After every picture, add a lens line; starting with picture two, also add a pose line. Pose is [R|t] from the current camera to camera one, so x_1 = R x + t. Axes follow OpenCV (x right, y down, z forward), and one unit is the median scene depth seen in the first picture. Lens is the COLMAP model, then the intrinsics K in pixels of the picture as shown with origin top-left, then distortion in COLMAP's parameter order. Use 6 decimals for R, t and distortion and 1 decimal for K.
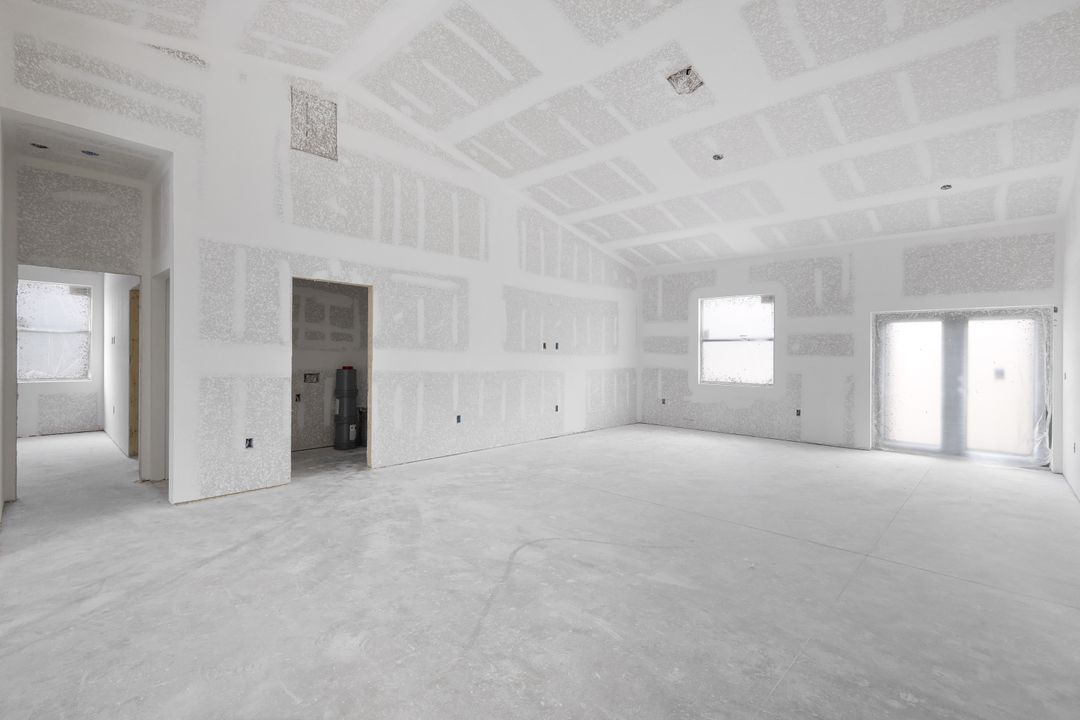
lens RADIAL K [[485.4, 0, 552.3], [0, 485.4, 353.9], [0, 0, 1]] dist [0.005579, -0.000491]
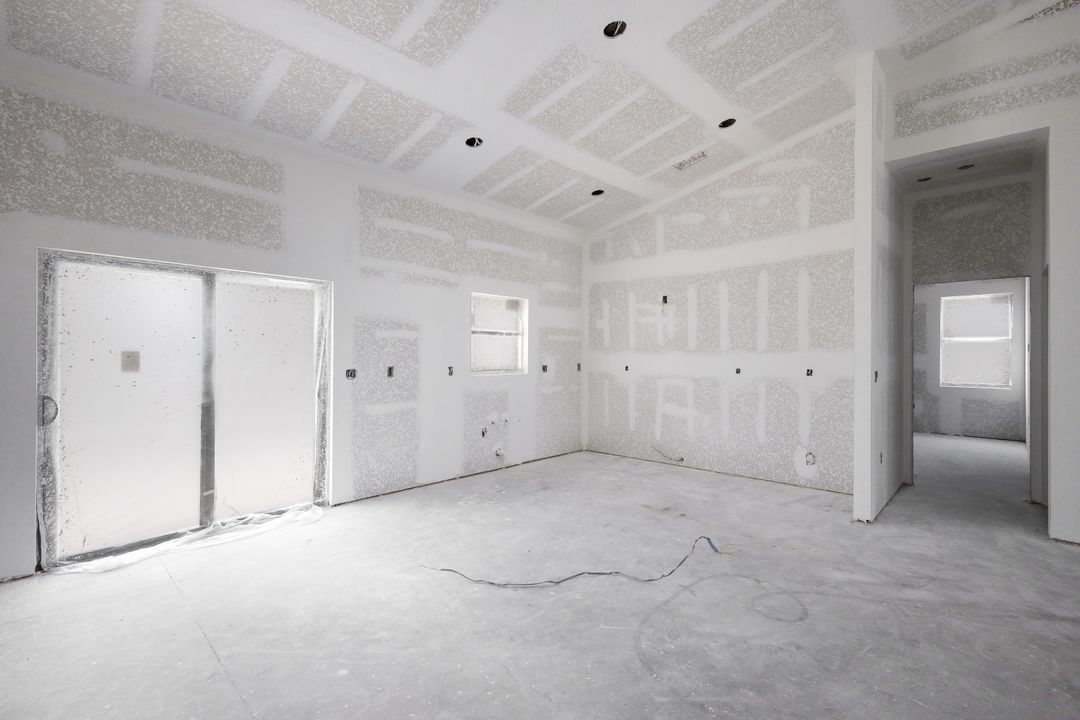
lens RADIAL K [[485.4, 0, 546.9], [0, 485.4, 357.9], [0, 0, 1]] dist [0.005579, -0.000491]
pose [[-0.005993, -0.006589, -0.999960, 0.073361], [-0.002624, 0.999975, -0.006573, 0.000580], [0.999979, 0.002584, -0.006010, 0.107567]]
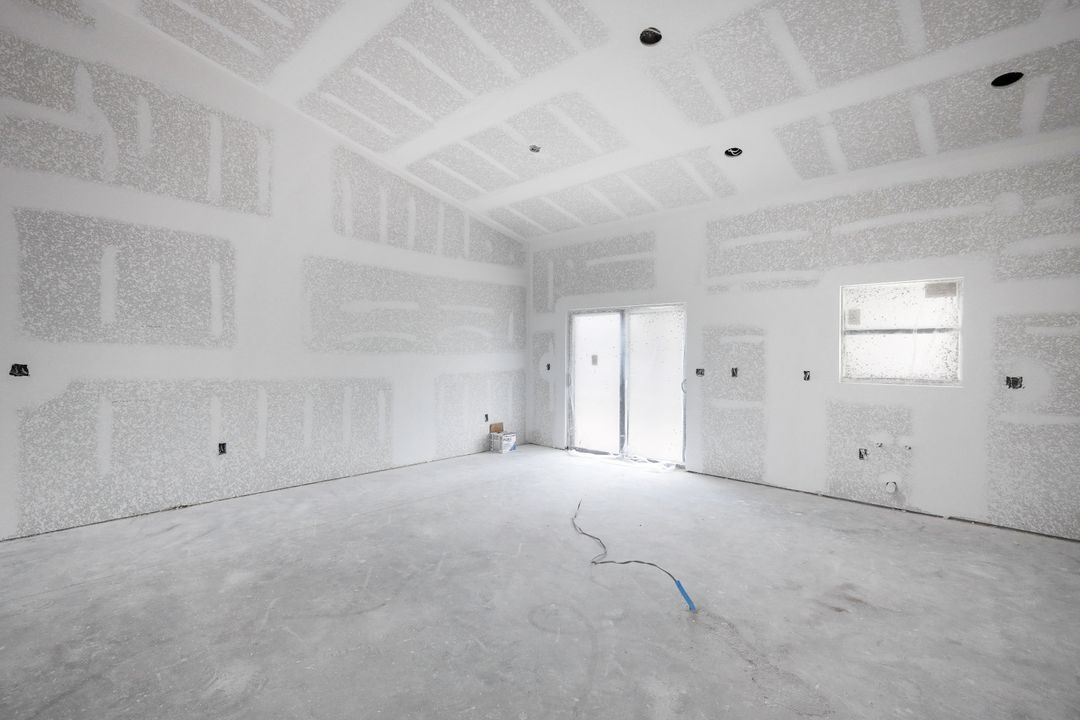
lens RADIAL K [[485.4, 0, 545.1], [0, 485.4, 353.6], [0, 0, 1]] dist [0.005579, -0.000491]
pose [[-0.999418, -0.022689, -0.025473, -0.440542], [-0.022560, 0.999731, -0.005351, -0.004410], [0.025588, -0.004773, -0.999661, 0.883849]]
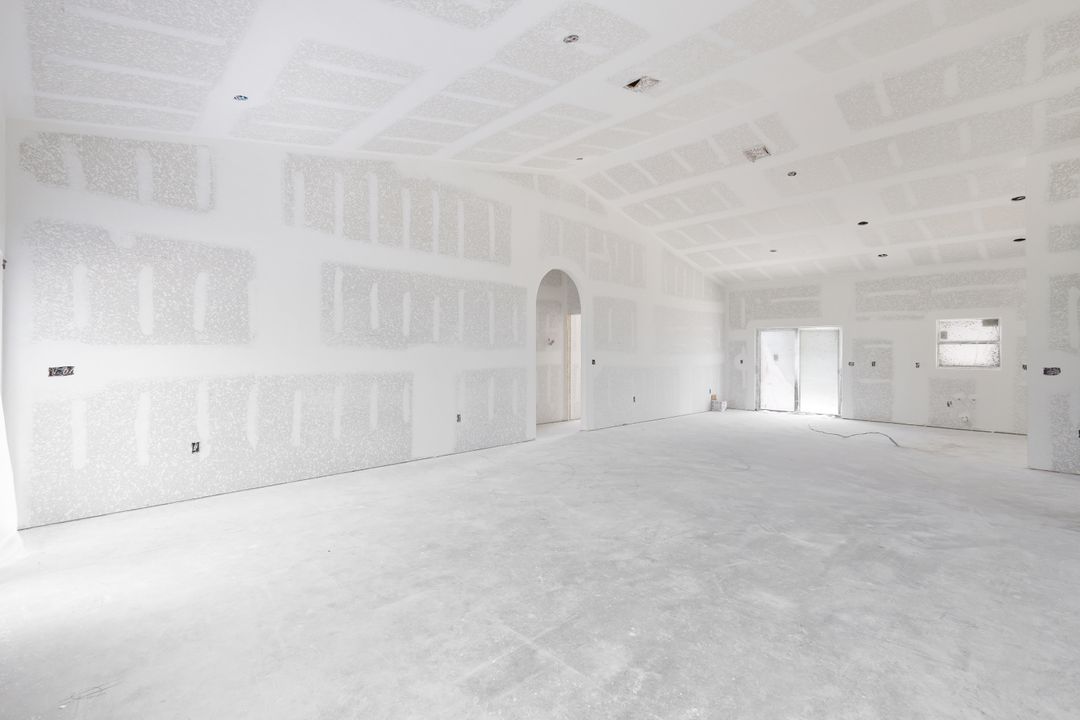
lens RADIAL K [[485.4, 0, 539.1], [0, 485.4, 353.6], [0, 0, 1]] dist [0.005579, -0.000491]
pose [[-0.999192, -0.019209, 0.035295, 0.451401], [-0.019240, 0.999815, -0.000556, 0.007553], [-0.035277, -0.001235, -0.999377, 1.911471]]
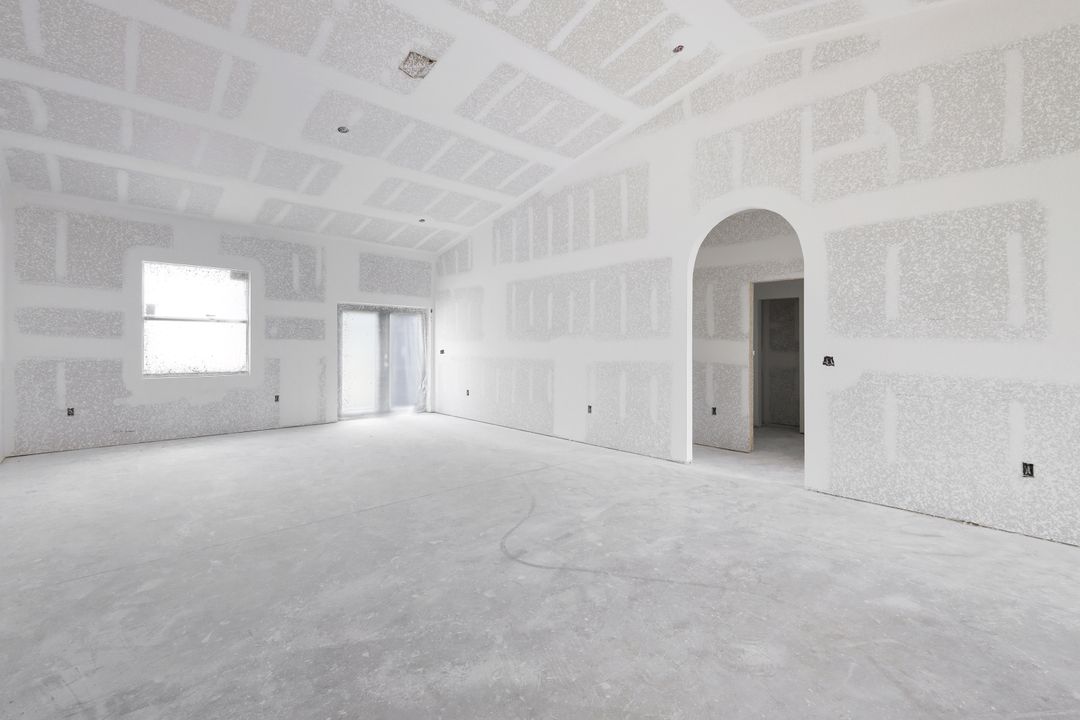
lens RADIAL K [[485.4, 0, 525.8], [0, 485.4, 356.2], [0, 0, 1]] dist [0.005579, -0.000491]
pose [[0.093768, -0.034649, 0.994991, -0.633540], [-0.007717, 0.999339, 0.035528, -0.003417], [-0.995564, -0.011010, 0.093438, 0.627471]]
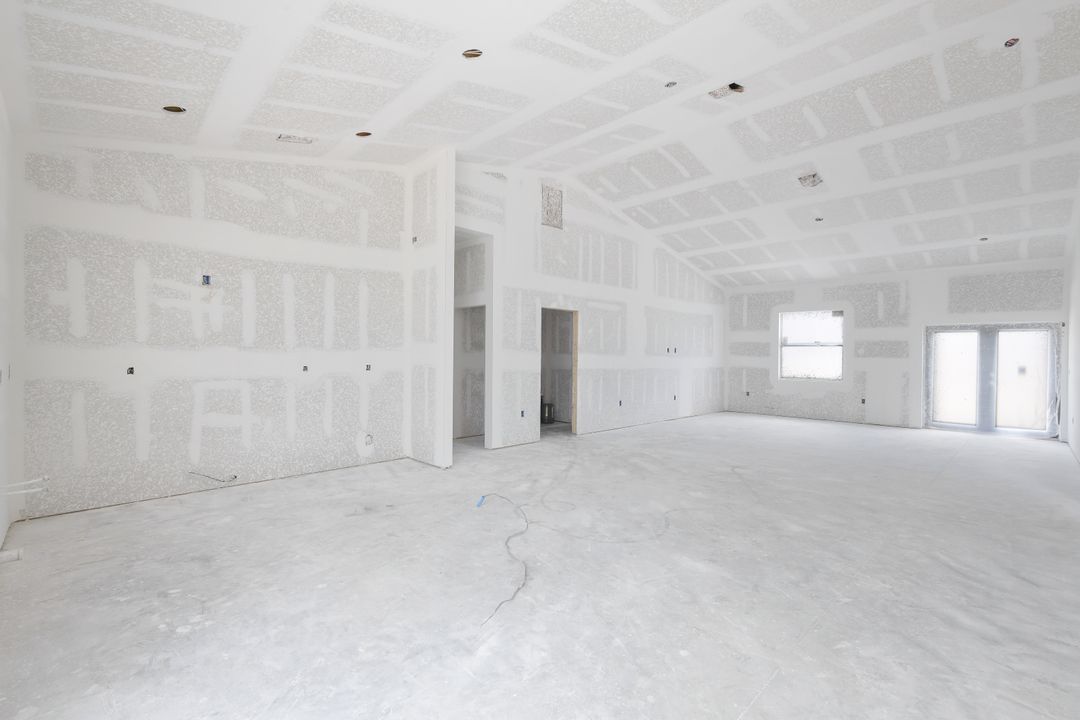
lens RADIAL K [[485.4, 0, 539.1], [0, 485.4, 362.4], [0, 0, 1]] dist [0.005579, -0.000491]
pose [[0.998928, -0.000717, -0.046275, -0.469162], [0.001475, 0.999865, 0.016349, -0.009330], [0.046257, -0.016400, 0.998795, -0.539830]]
